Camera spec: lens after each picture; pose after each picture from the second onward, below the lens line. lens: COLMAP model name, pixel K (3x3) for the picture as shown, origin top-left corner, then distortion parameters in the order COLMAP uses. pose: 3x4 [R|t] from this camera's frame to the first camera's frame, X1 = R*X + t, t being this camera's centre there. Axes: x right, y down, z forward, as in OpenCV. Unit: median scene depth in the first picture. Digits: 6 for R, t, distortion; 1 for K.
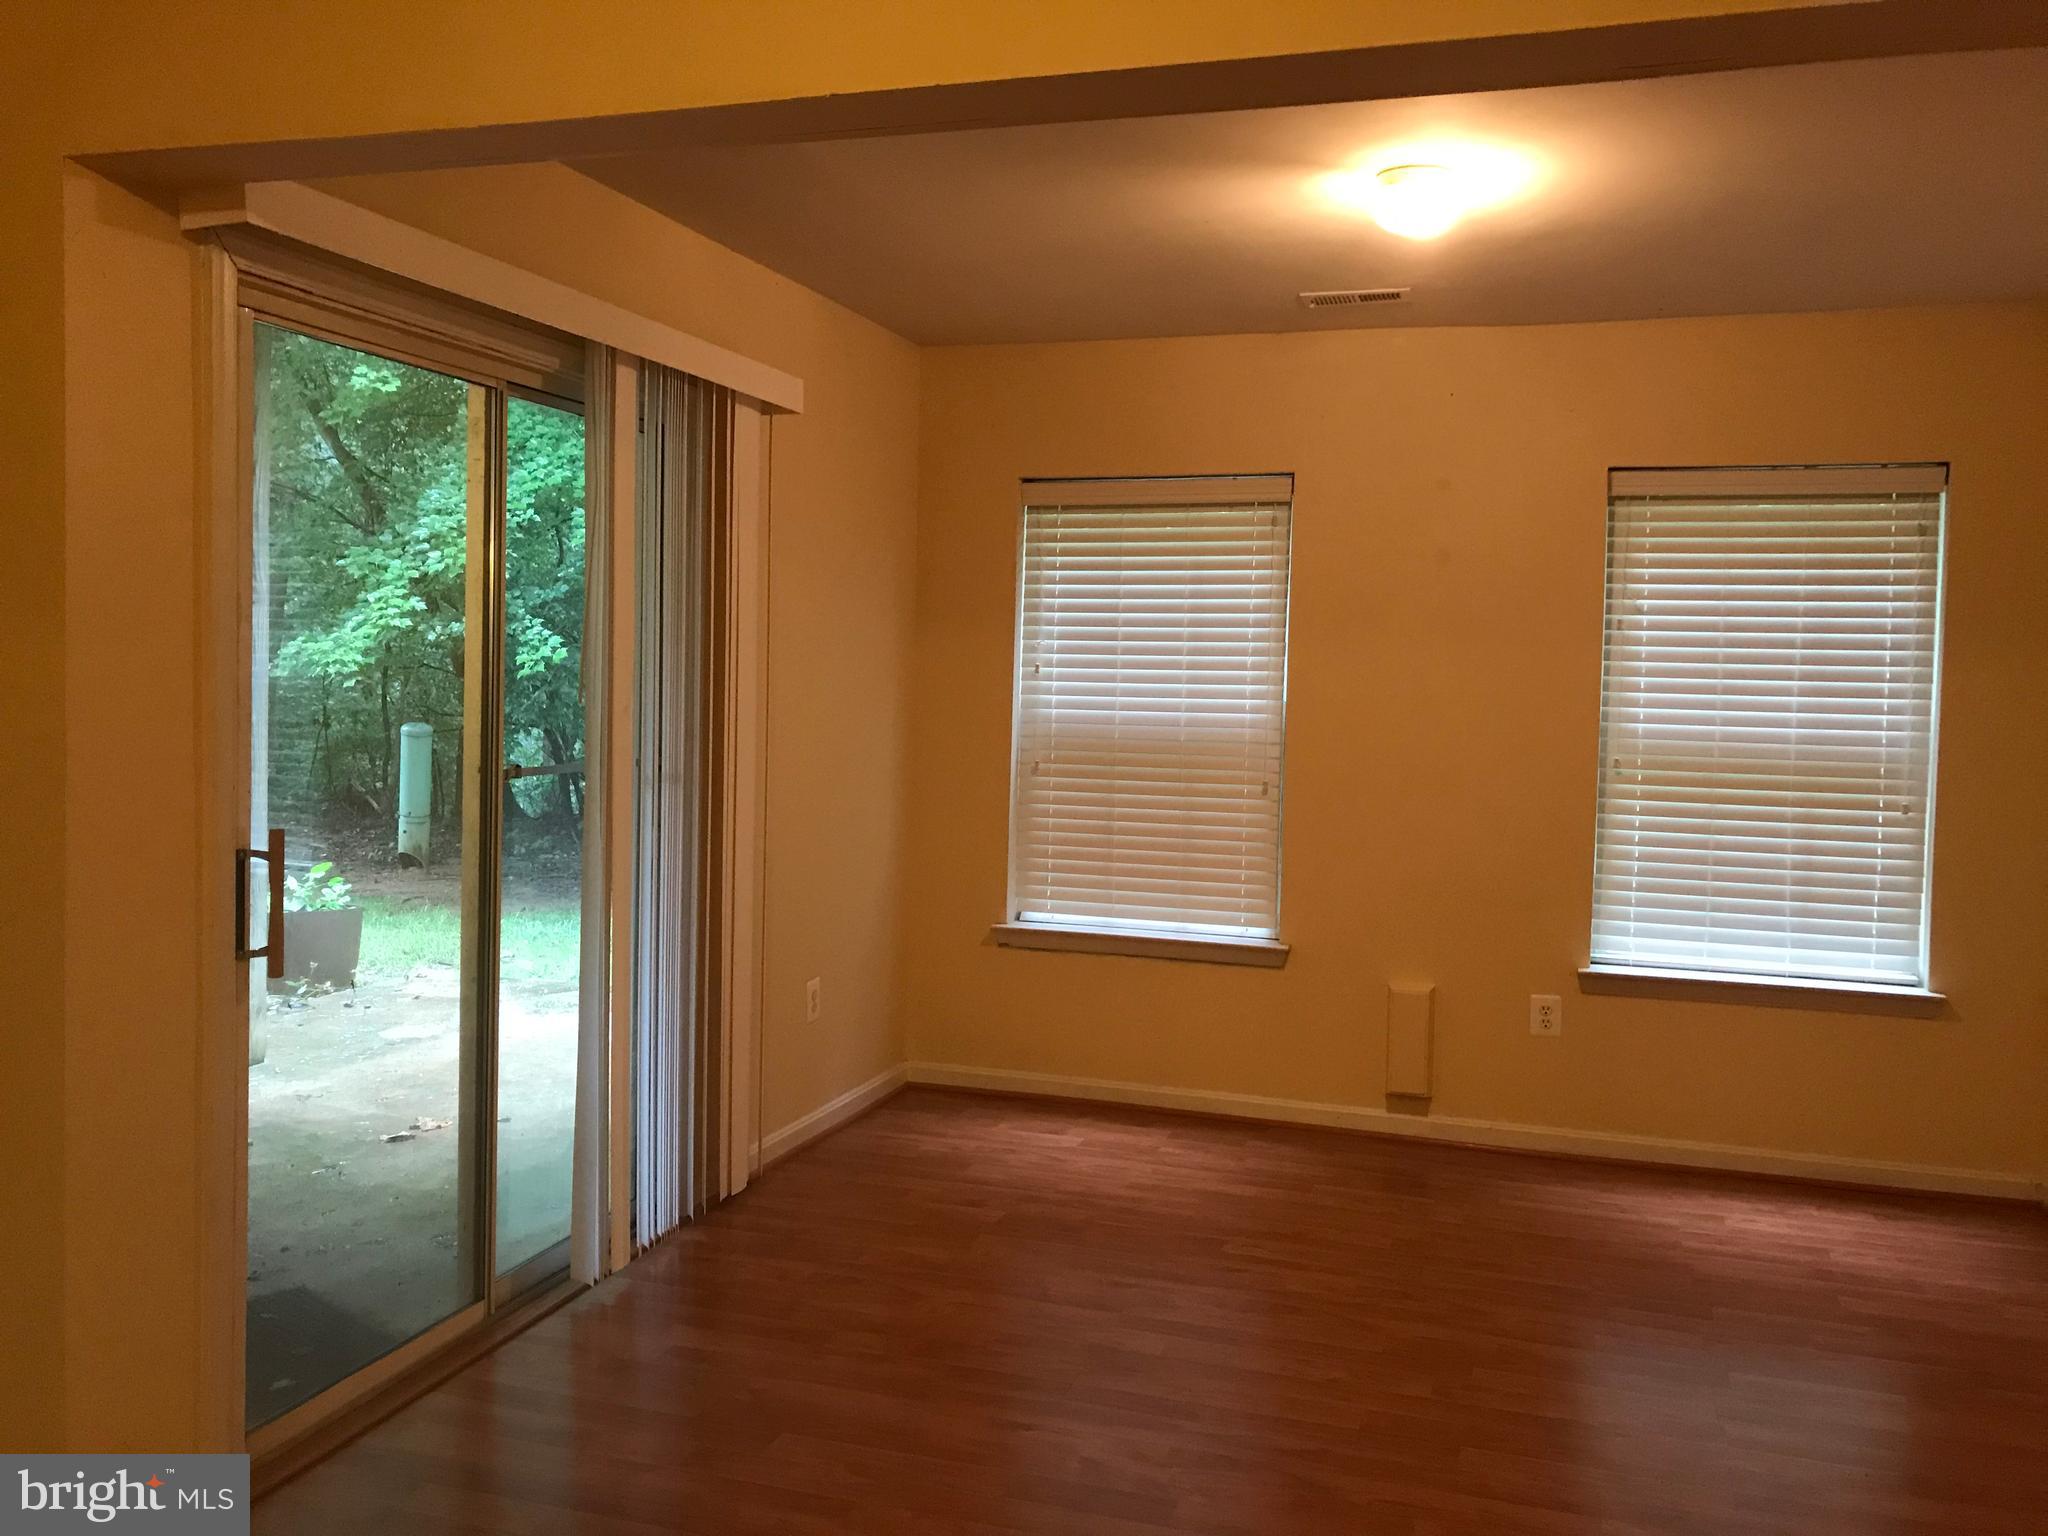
lens RADIAL K [[1660.7, 0, 1024.0], [0, 1660.7, 768.0], [0, 0, 1]] dist [0.068007, -0.136742]
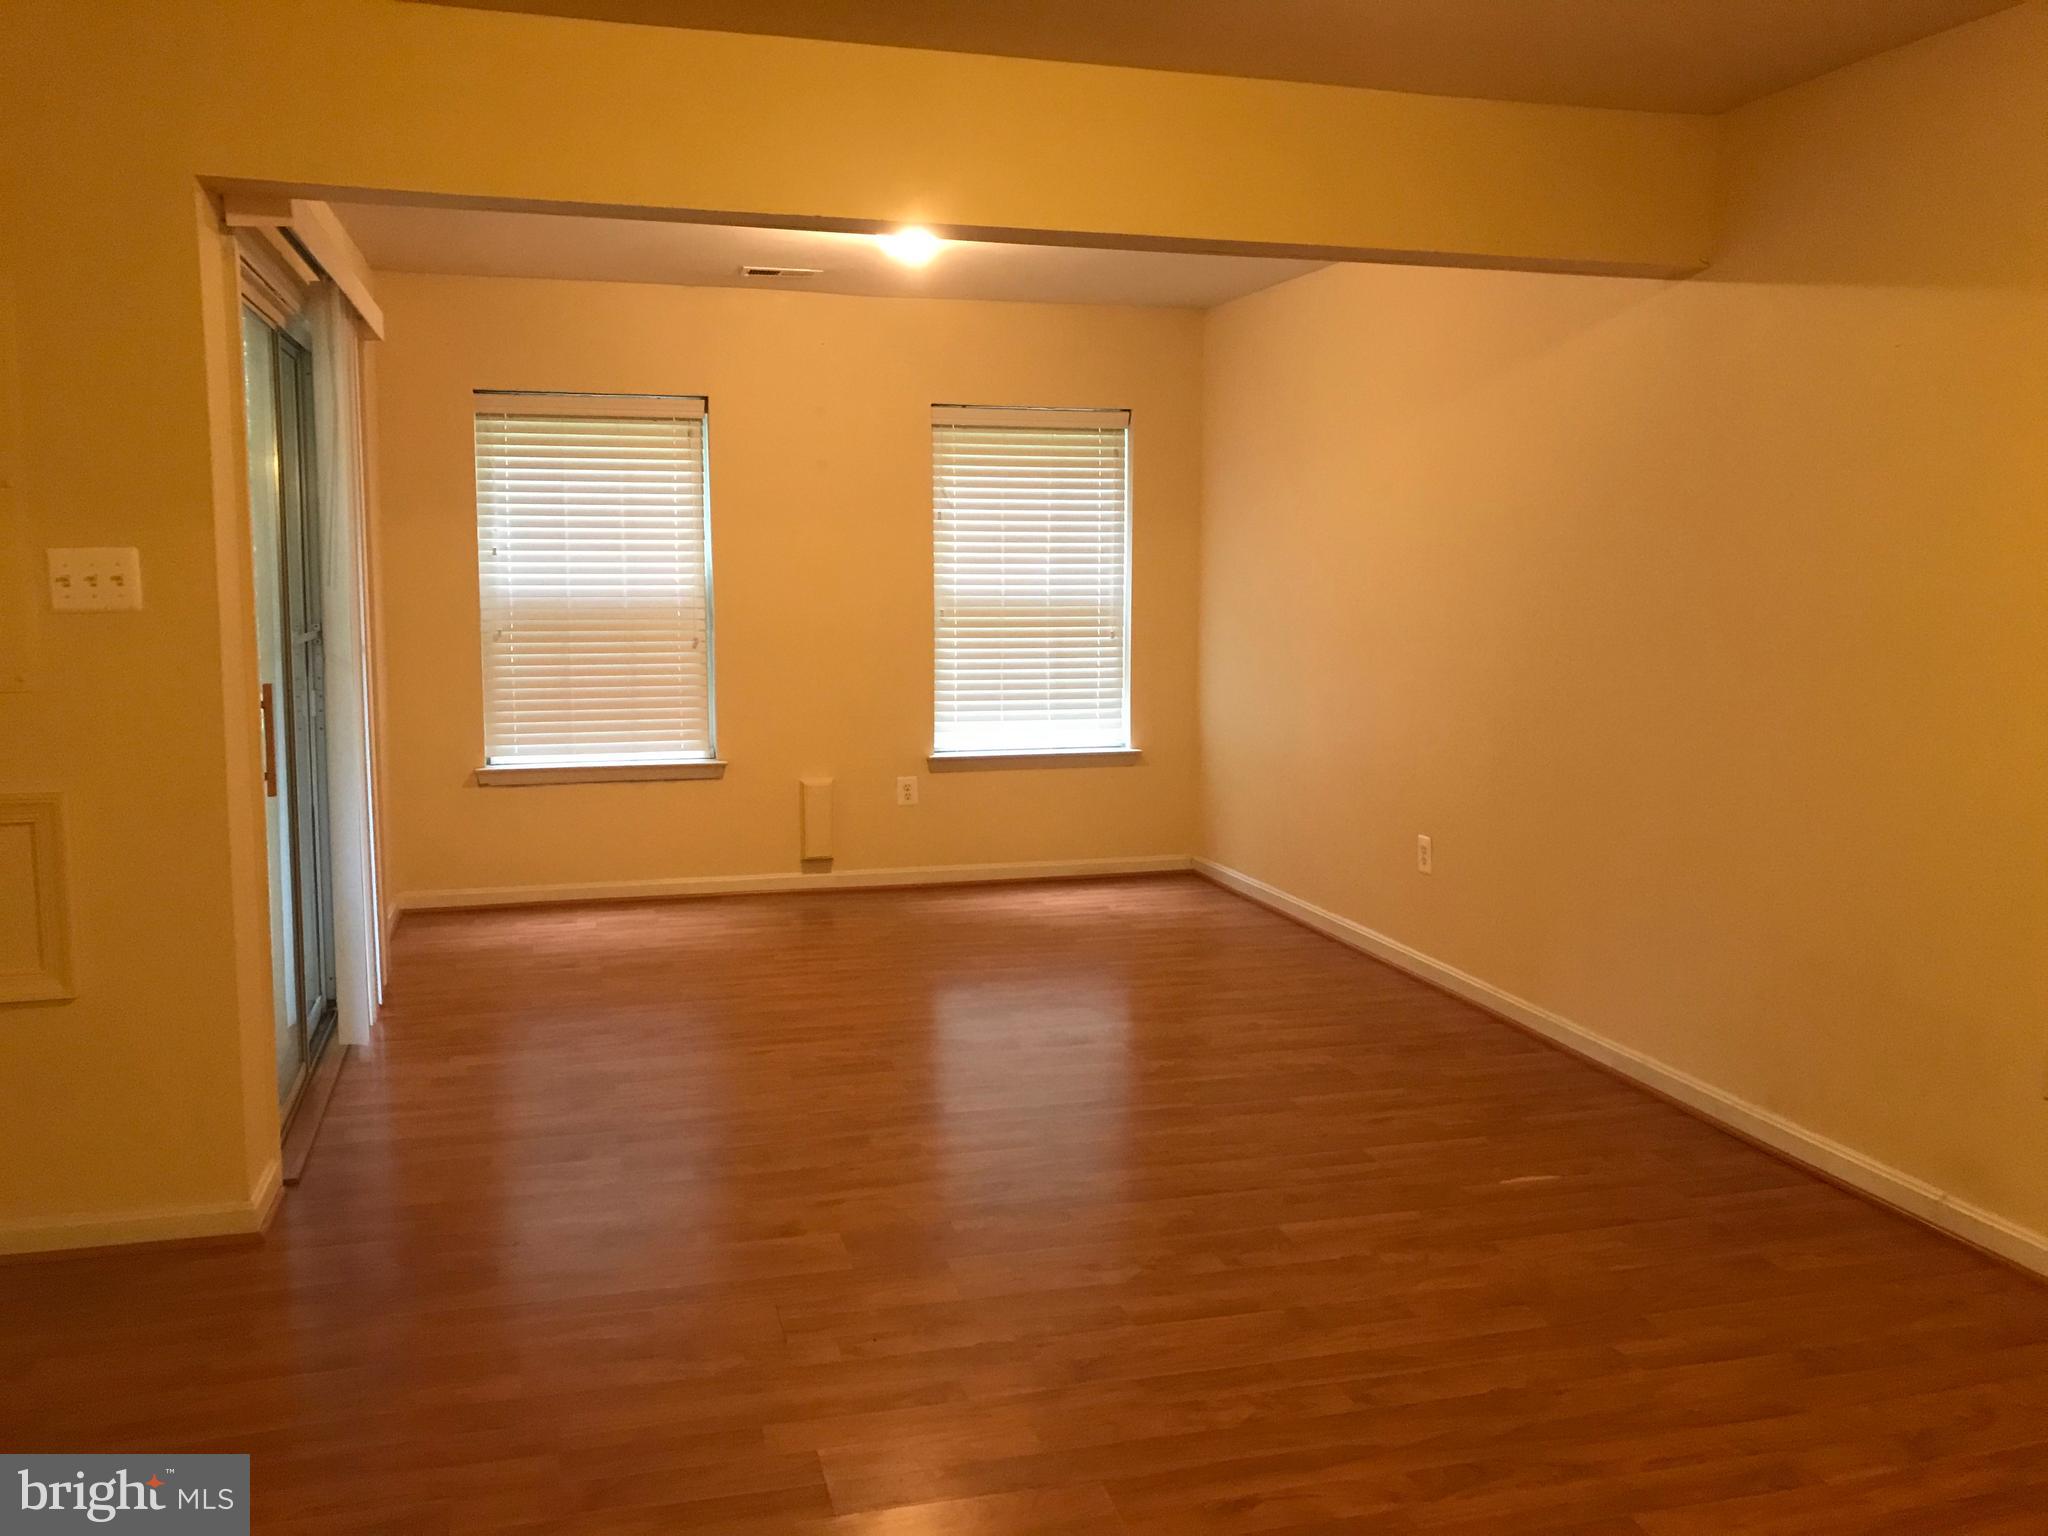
lens RADIAL K [[1641.5, 0, 1016.5], [0, 1641.5, 822.8], [0, 0, 1]] dist [0.069890, -0.134125]
pose [[0.836858, -0.105132, 0.537230, -0.362963], [0.046980, 0.991557, 0.120858, 0.008101], [-0.545401, -0.075902, 0.834732, -0.230381]]
